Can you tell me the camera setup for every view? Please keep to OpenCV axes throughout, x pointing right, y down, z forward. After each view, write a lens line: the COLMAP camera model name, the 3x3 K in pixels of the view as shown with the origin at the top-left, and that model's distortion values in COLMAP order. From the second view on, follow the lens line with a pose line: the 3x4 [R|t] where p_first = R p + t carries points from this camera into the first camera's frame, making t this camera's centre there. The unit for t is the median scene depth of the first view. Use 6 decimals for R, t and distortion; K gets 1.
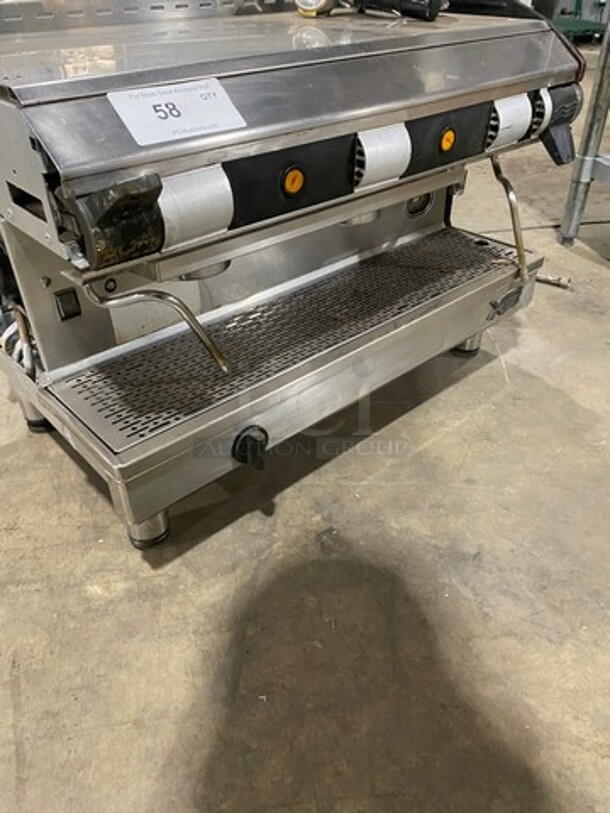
lens RADIAL K [[607.3, 0, 286.1], [0, 607.3, 412.3], [0, 0, 1]] dist [0.024800, -0.016750]
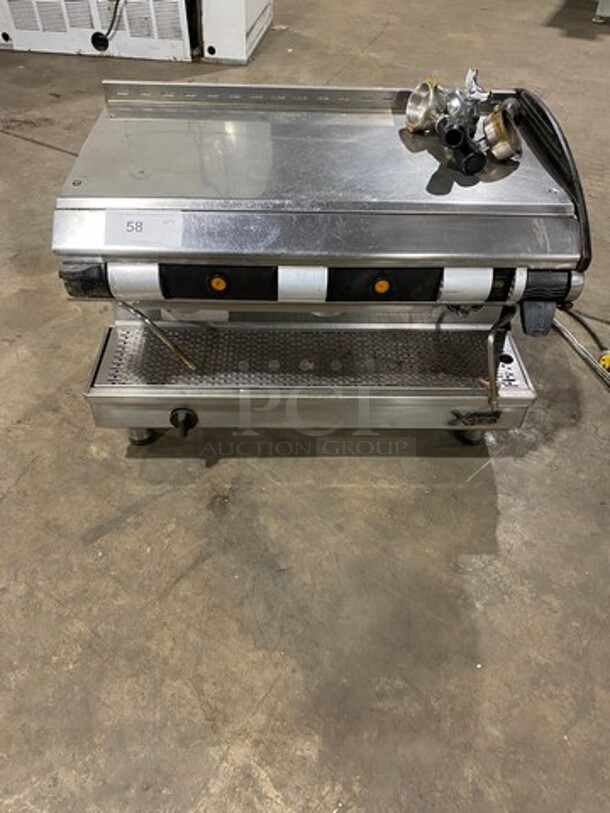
lens RADIAL K [[607.3, 0, 303.1], [0, 607.3, 384.7], [0, 0, 1]] dist [0.024800, -0.016750]
pose [[0.766392, 0.466881, -0.441208, 0.751367], [-0.411653, 0.884231, 0.220630, -0.451655], [0.493138, 0.012535, 0.869861, -0.167467]]
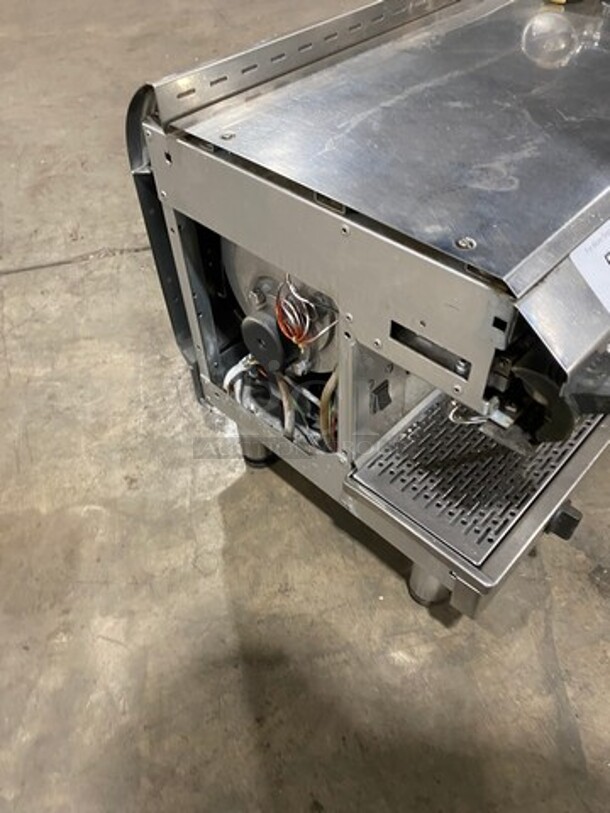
lens RADIAL K [[607.3, 0, 306.6], [0, 607.3, 398.6], [0, 0, 1]] dist [0.024800, -0.016750]
pose [[0.996380, -0.068503, 0.050334, -0.473199], [0.057956, 0.980592, 0.187299, -0.324286], [-0.062187, -0.183704, 0.981013, 0.074665]]
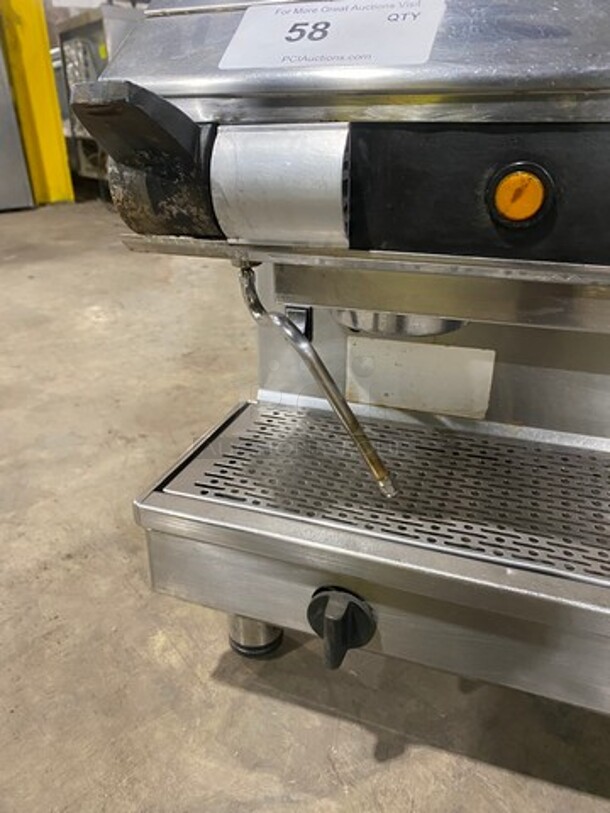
lens RADIAL K [[607.3, 0, 312.4], [0, 607.3, 404.4], [0, 0, 1]] dist [0.024800, -0.016750]
pose [[0.486072, 0.383823, -0.785121, 0.295562], [-0.519509, 0.849325, 0.093580, -0.154769], [0.702741, 0.362390, 0.612232, 0.504783]]
